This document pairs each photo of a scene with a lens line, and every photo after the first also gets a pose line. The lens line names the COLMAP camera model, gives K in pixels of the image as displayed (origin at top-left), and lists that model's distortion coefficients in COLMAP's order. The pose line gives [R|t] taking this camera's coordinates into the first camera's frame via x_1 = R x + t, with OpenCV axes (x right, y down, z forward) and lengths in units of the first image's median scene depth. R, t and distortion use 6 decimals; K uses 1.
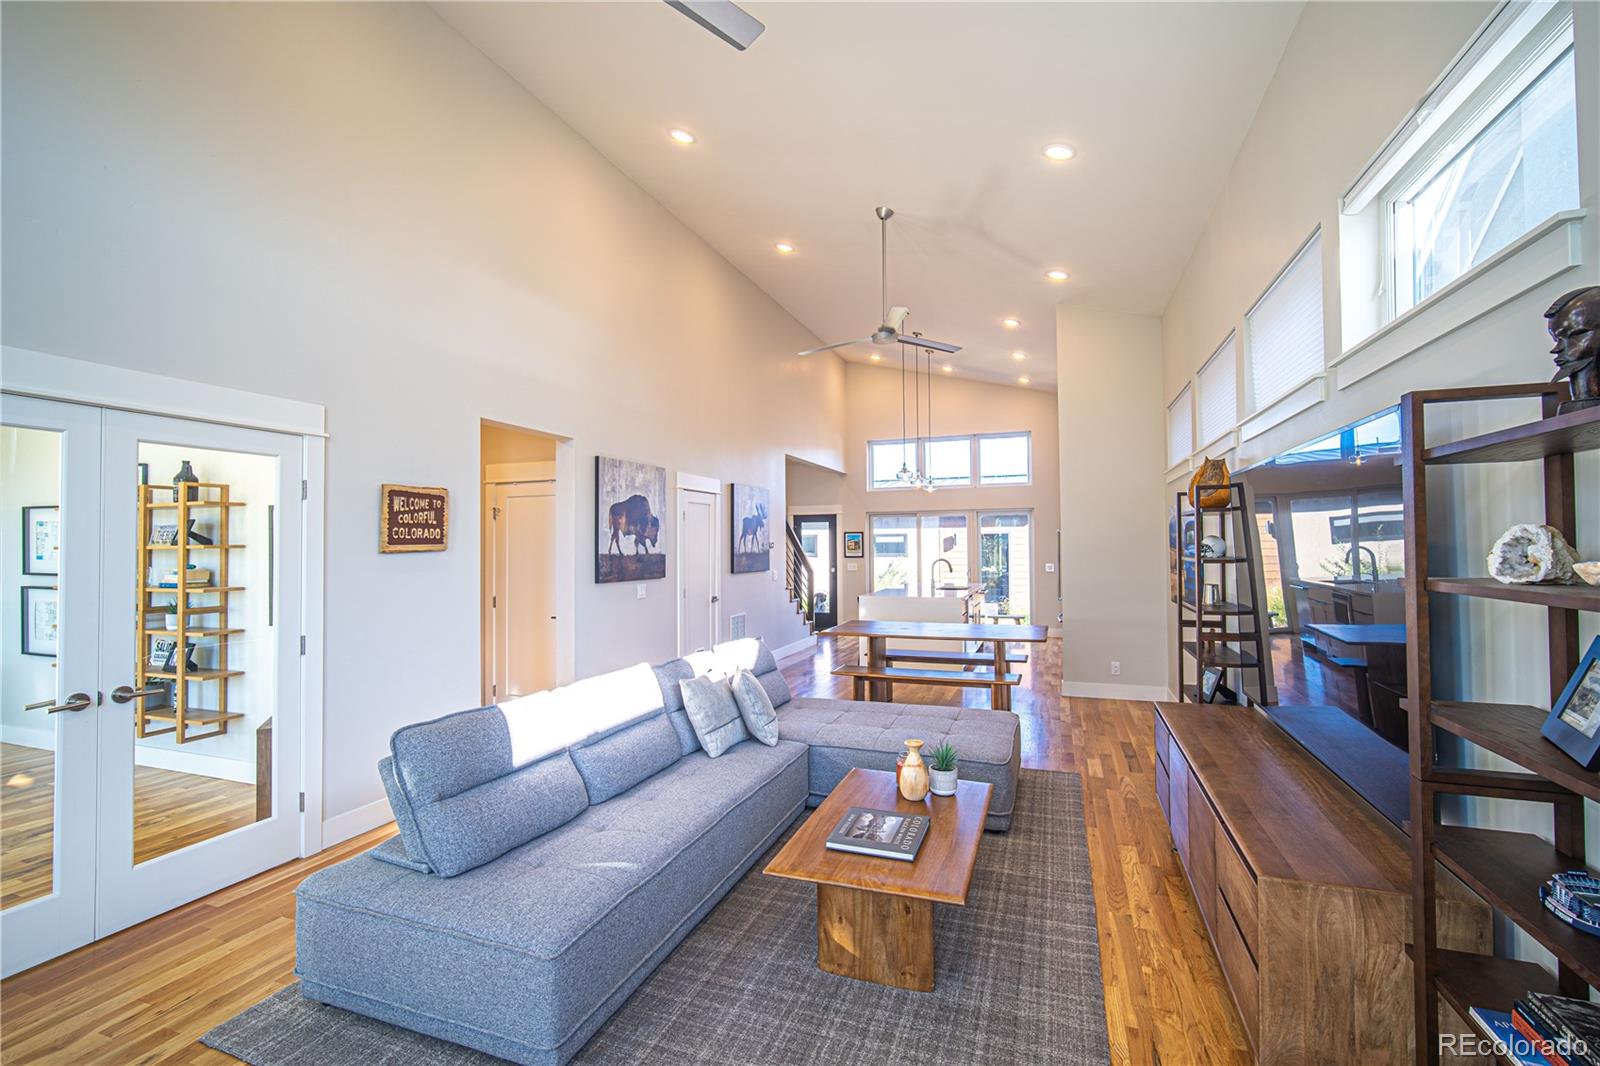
lens RADIAL K [[695.4, 0, 802.4], [0, 695.4, 531.5], [0, 0, 1]] dist [-0.002724, 0.000430]
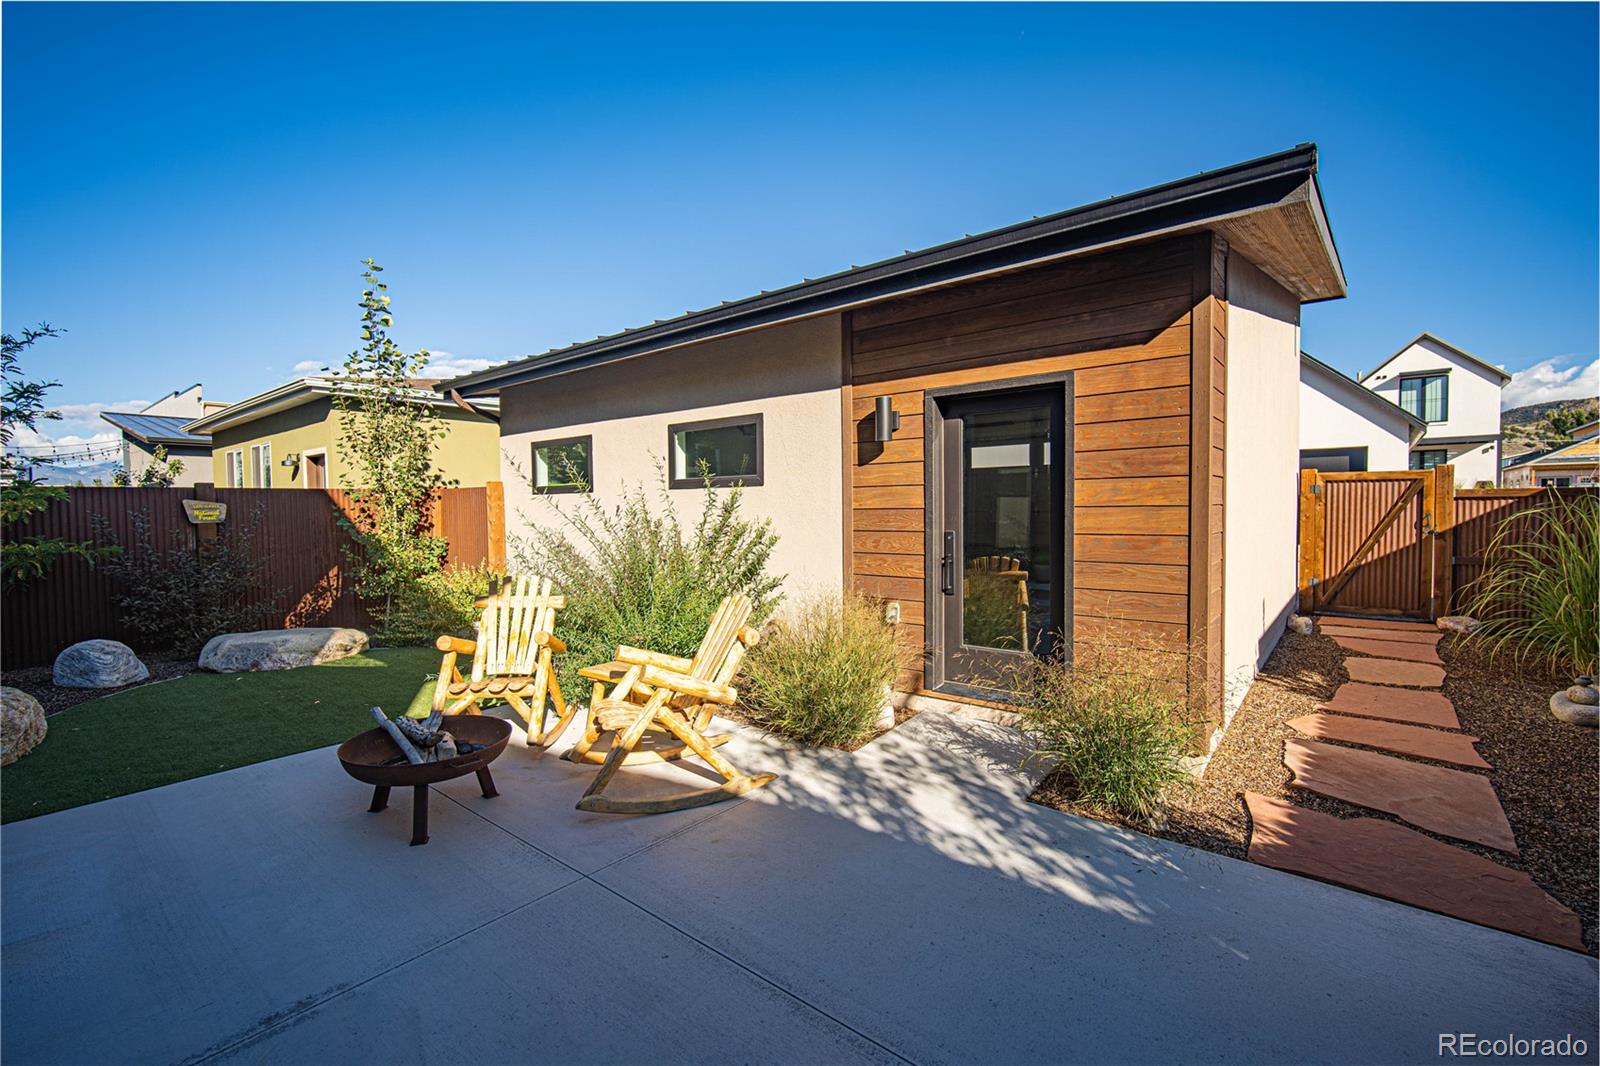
lens RADIAL K [[704.5, 0, 800.4], [0, 704.5, 529.7], [0, 0, 1]] dist [-0.002363, 0.003654]
pose [[0.941205, 0.004627, -0.337804, 0.405536], [0.015538, 0.998255, 0.056966, 0.055947], [0.337478, -0.058865, 0.939491, 1.006565]]
